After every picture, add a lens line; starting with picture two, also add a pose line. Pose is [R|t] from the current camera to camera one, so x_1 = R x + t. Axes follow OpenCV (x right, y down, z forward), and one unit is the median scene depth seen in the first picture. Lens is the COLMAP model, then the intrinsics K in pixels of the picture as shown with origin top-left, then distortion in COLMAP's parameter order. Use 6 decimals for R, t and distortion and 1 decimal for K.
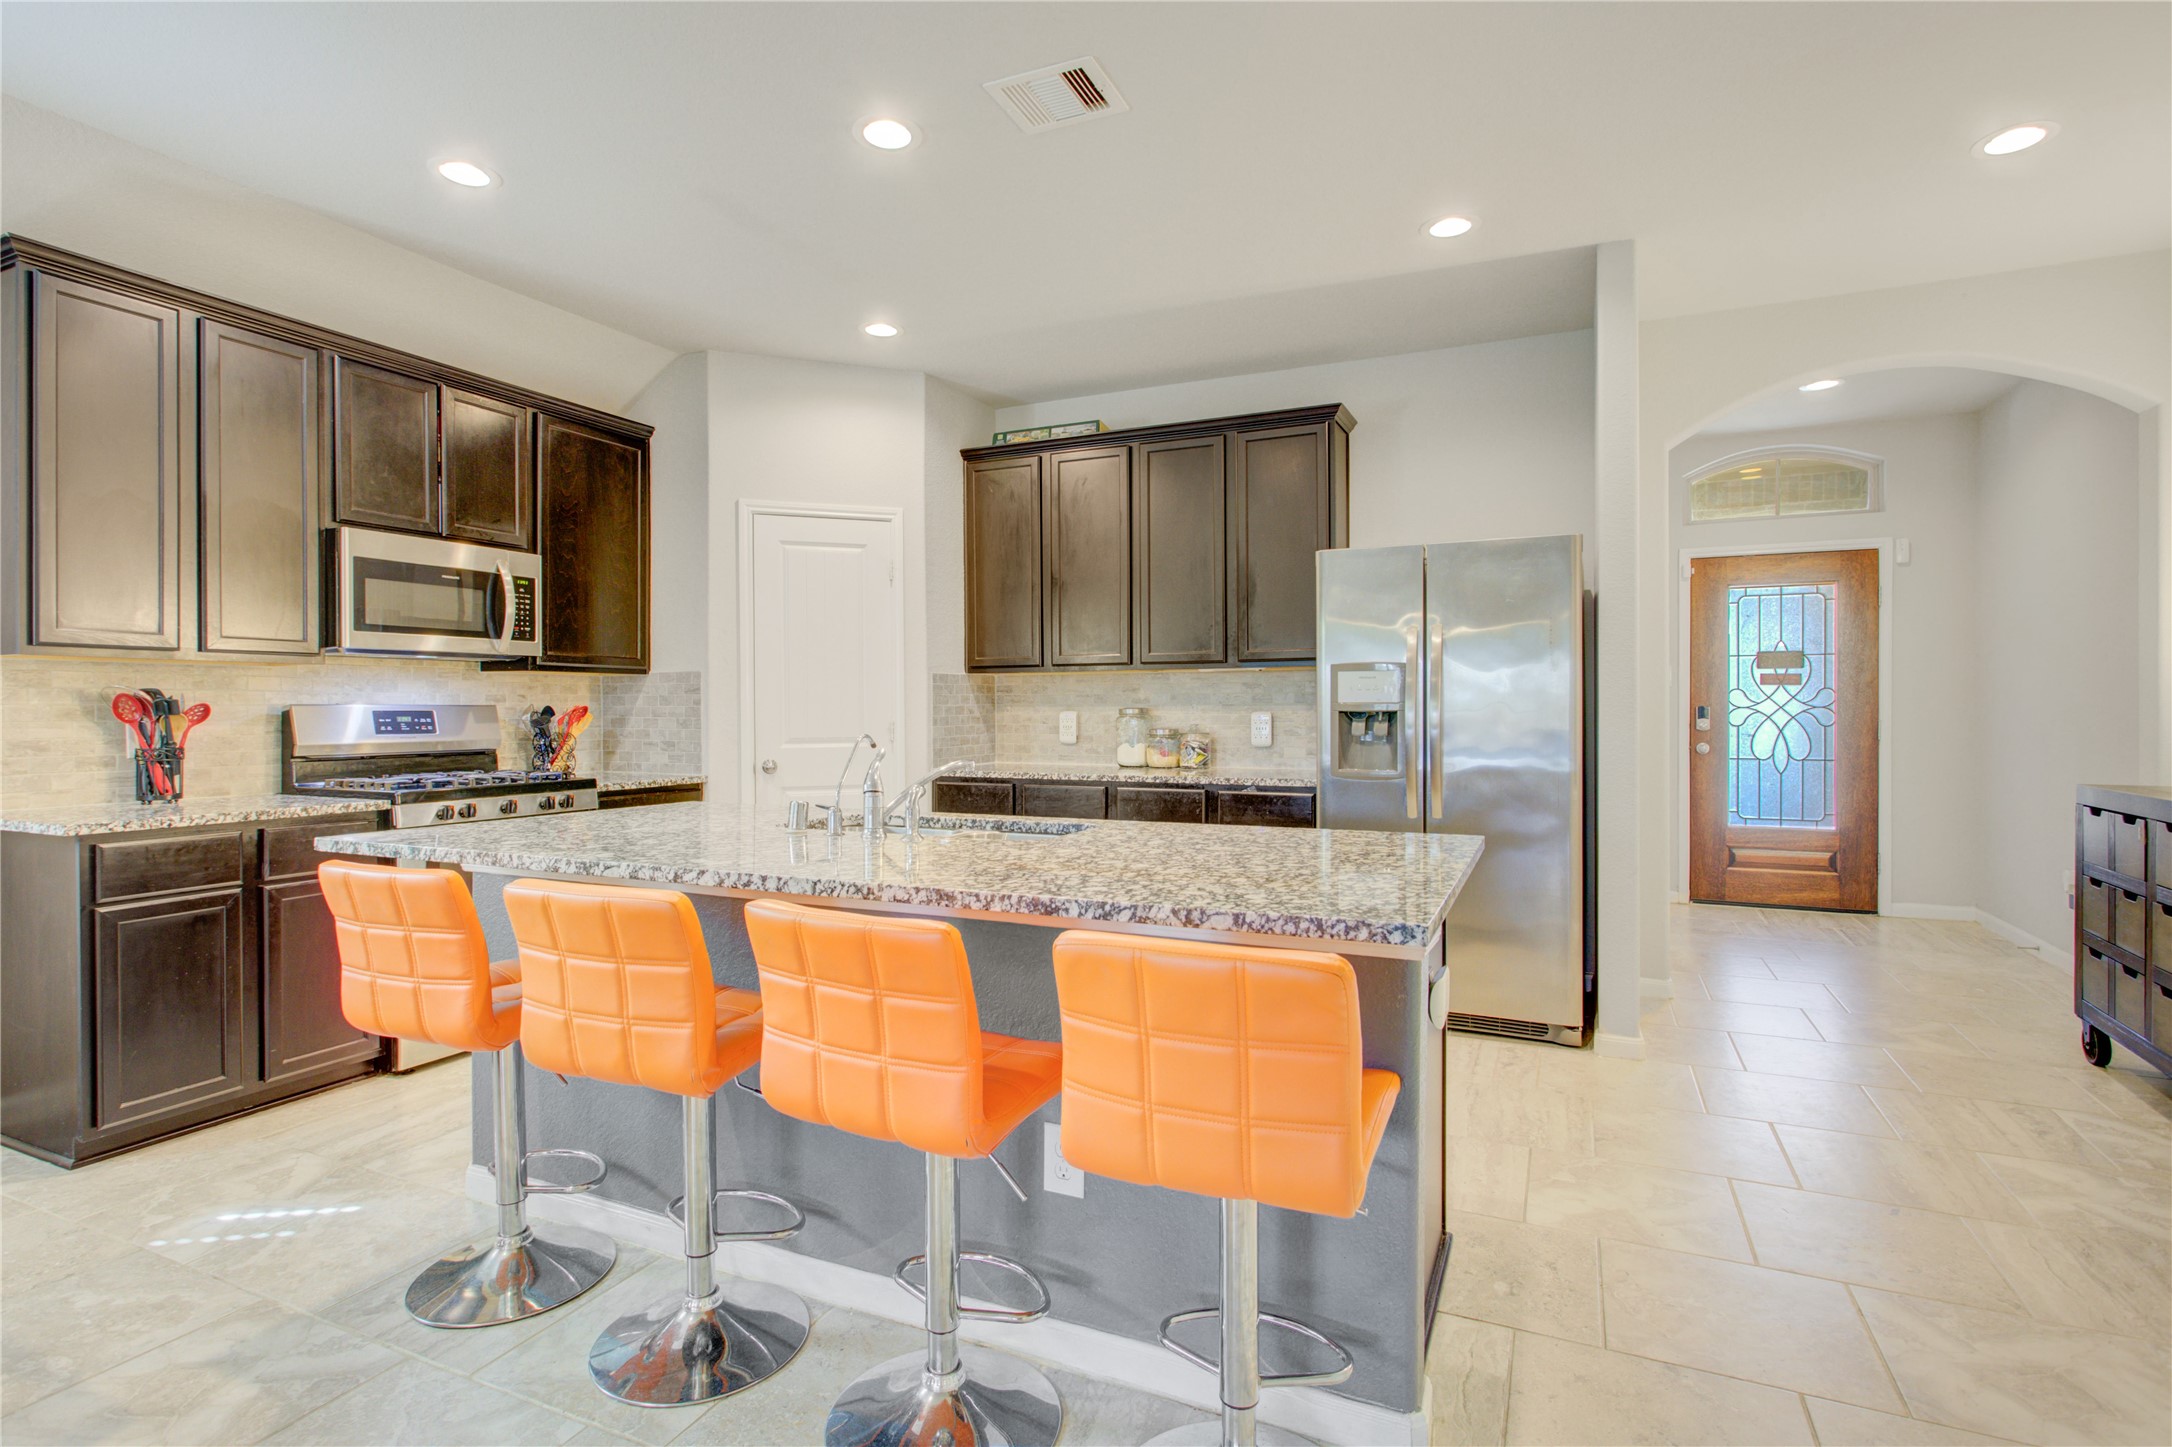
lens RADIAL K [[1056.7, 0, 1086.0], [0, 1056.7, 719.0], [0, 0, 1]] dist [0.019664, -0.000620]
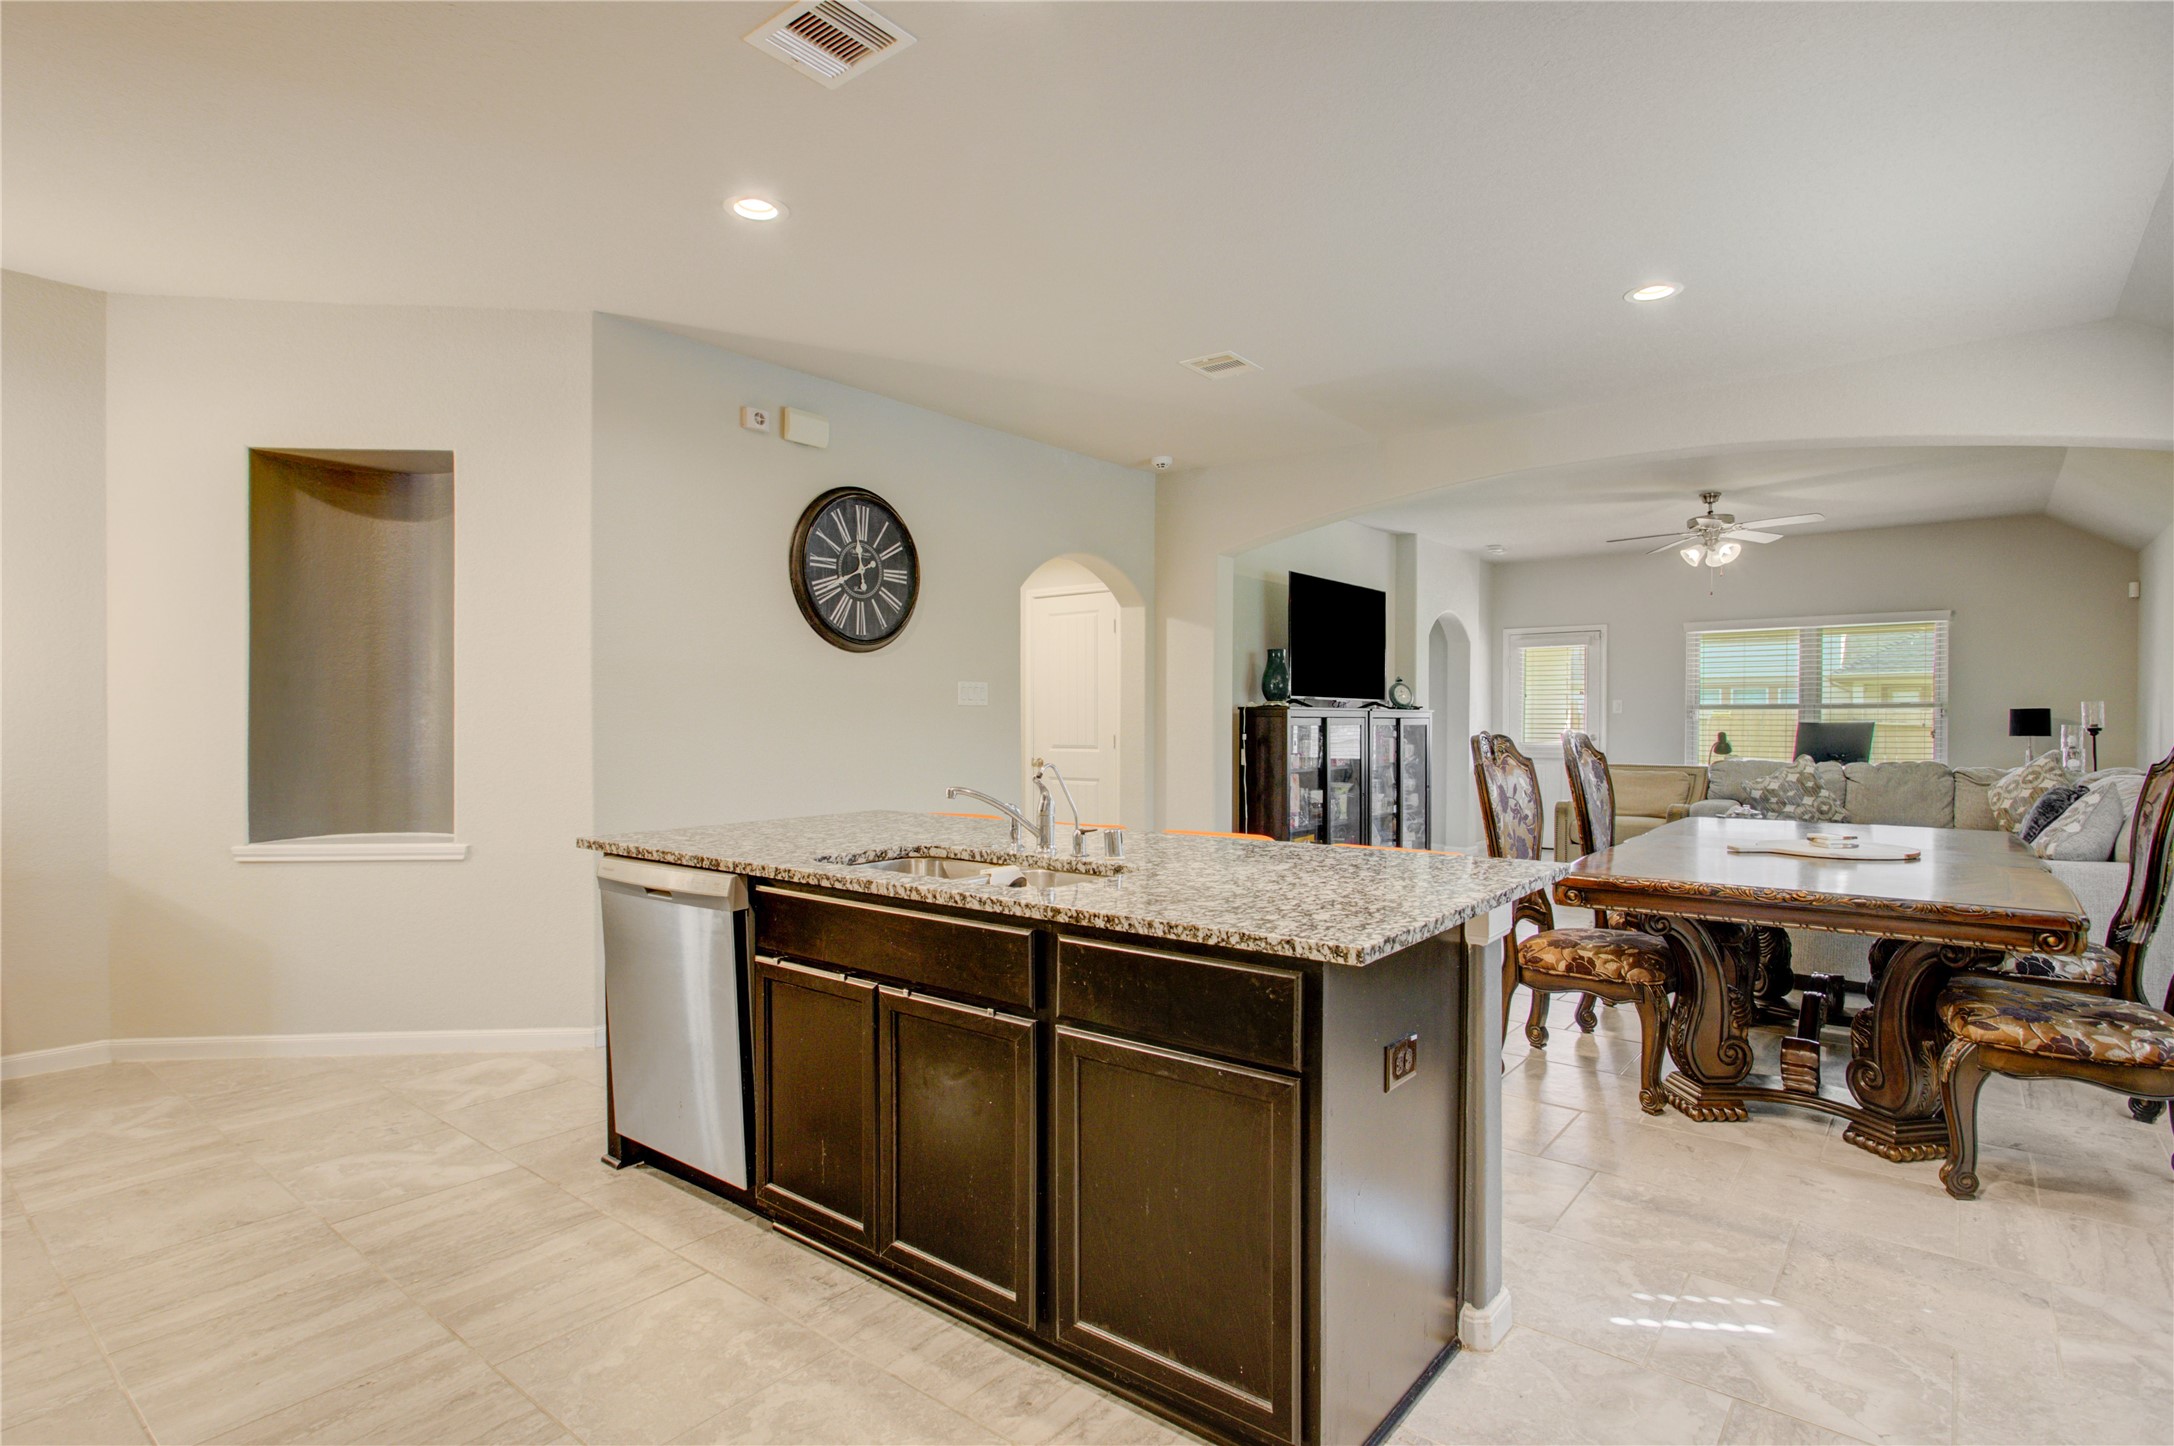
lens RADIAL K [[1057.7, 0, 1086.0], [0, 1057.7, 728.4], [0, 0, 1]] dist [0.019664, -0.000620]
pose [[-0.971479, 0.004192, 0.237087, -0.486962], [0.005427, 0.999975, 0.004558, -0.022284], [-0.237061, 0.005715, -0.971478, 1.977716]]
